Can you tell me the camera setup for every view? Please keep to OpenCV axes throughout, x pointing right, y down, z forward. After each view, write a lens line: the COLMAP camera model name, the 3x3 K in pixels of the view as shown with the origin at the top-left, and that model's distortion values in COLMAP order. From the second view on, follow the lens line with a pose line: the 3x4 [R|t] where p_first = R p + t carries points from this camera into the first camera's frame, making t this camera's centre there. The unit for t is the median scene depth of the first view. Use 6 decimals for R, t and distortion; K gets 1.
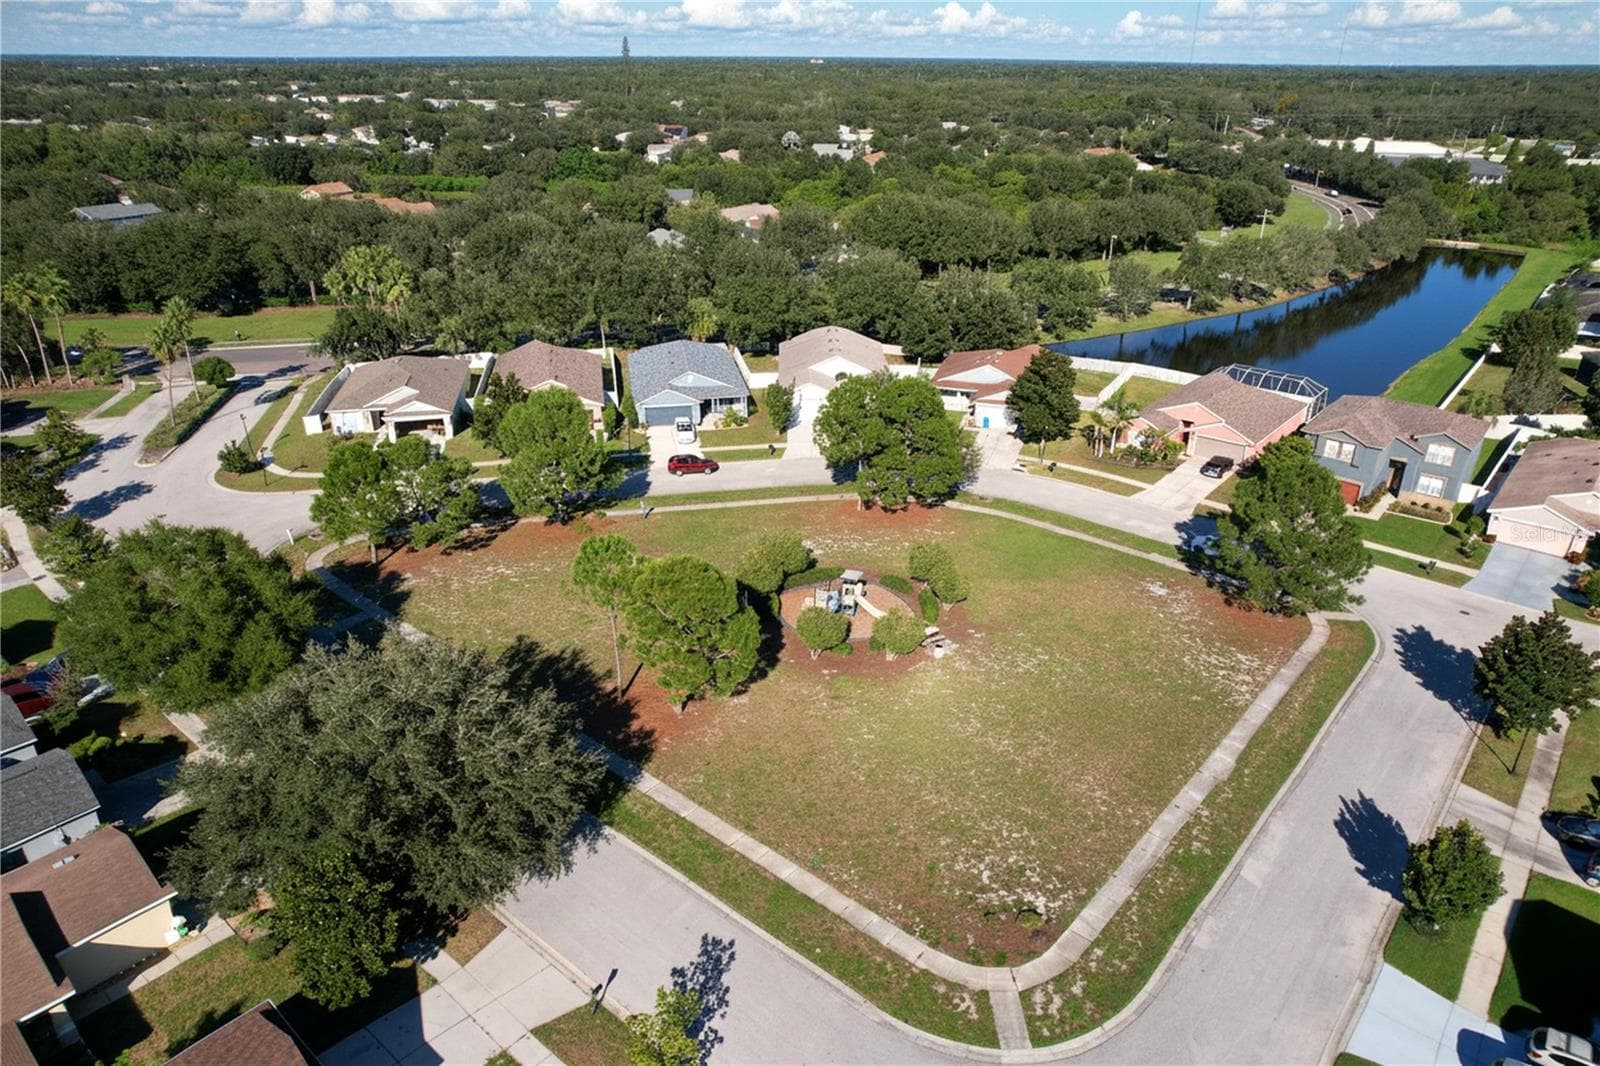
lens RADIAL K [[1049.9, 0, 805.2], [0, 1049.9, 492.3], [0, 0, 1]] dist [-0.038816, 0.000592]
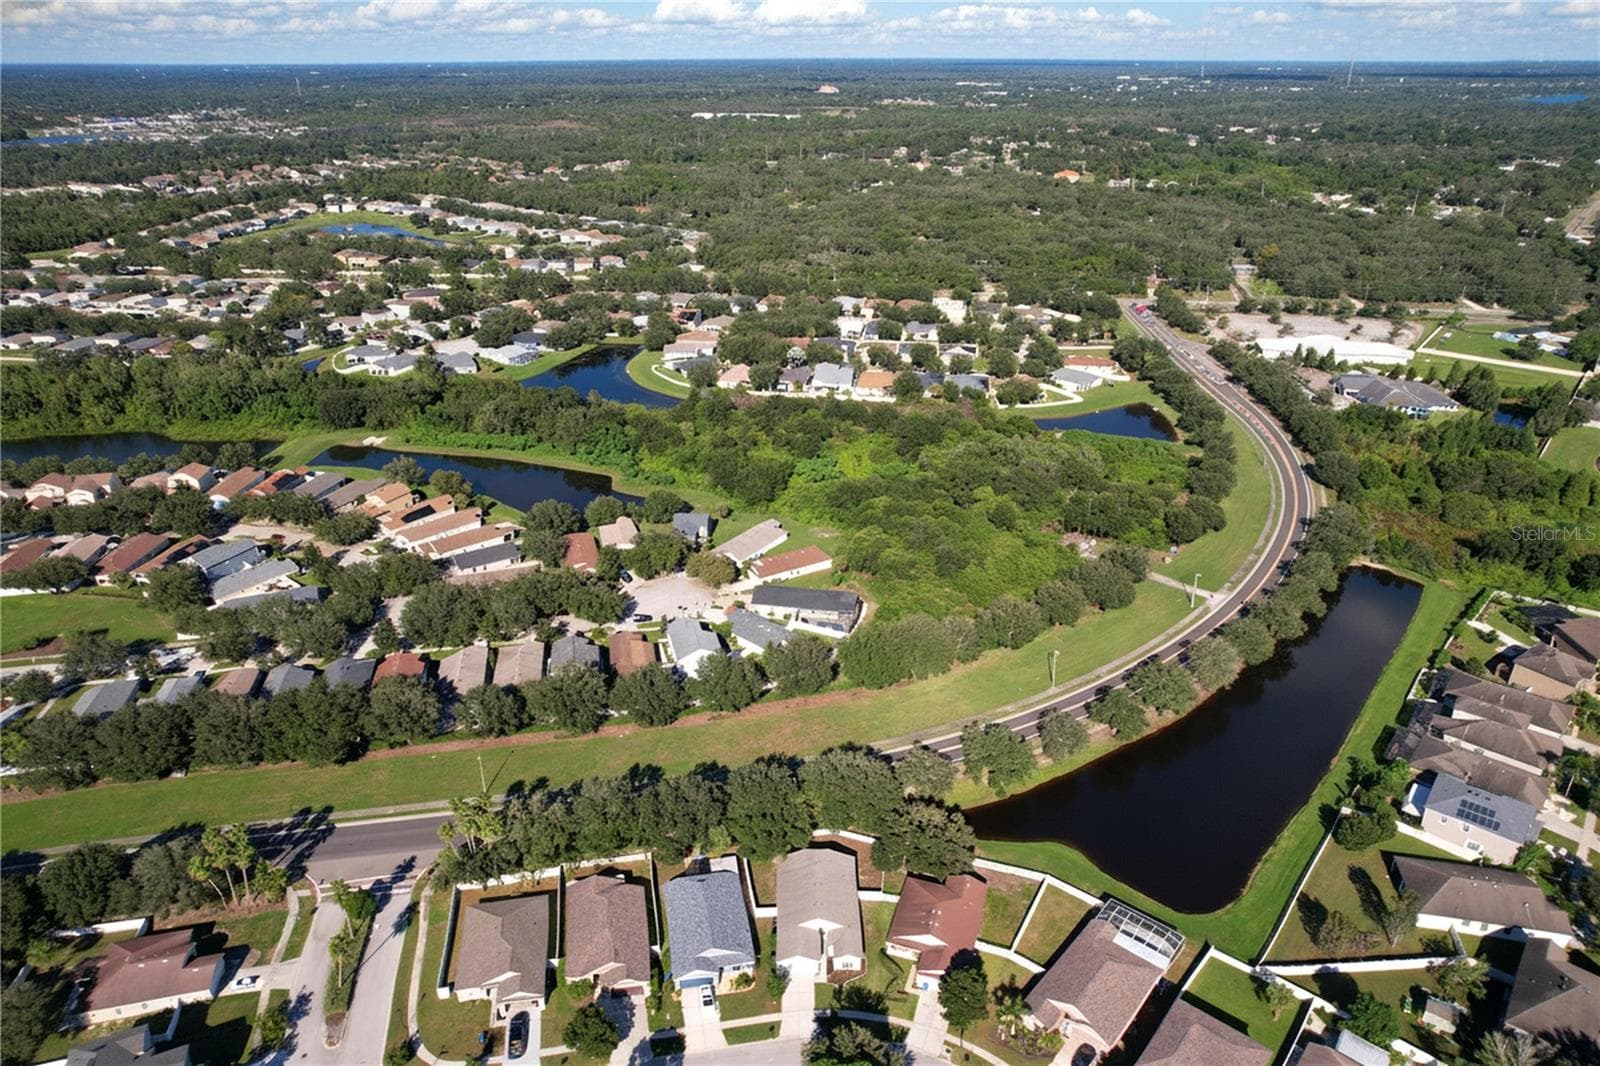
lens RADIAL K [[1031.3, 0, 800.0], [0, 1031.3, 533.0], [0, 0, 1]] dist [-0.066861, 0.056656]
pose [[0.999867, -0.005817, -0.015245, 0.032579], [0.006541, 0.998832, 0.047879, -0.773383], [0.014949, -0.047973, 0.998737, -0.335288]]
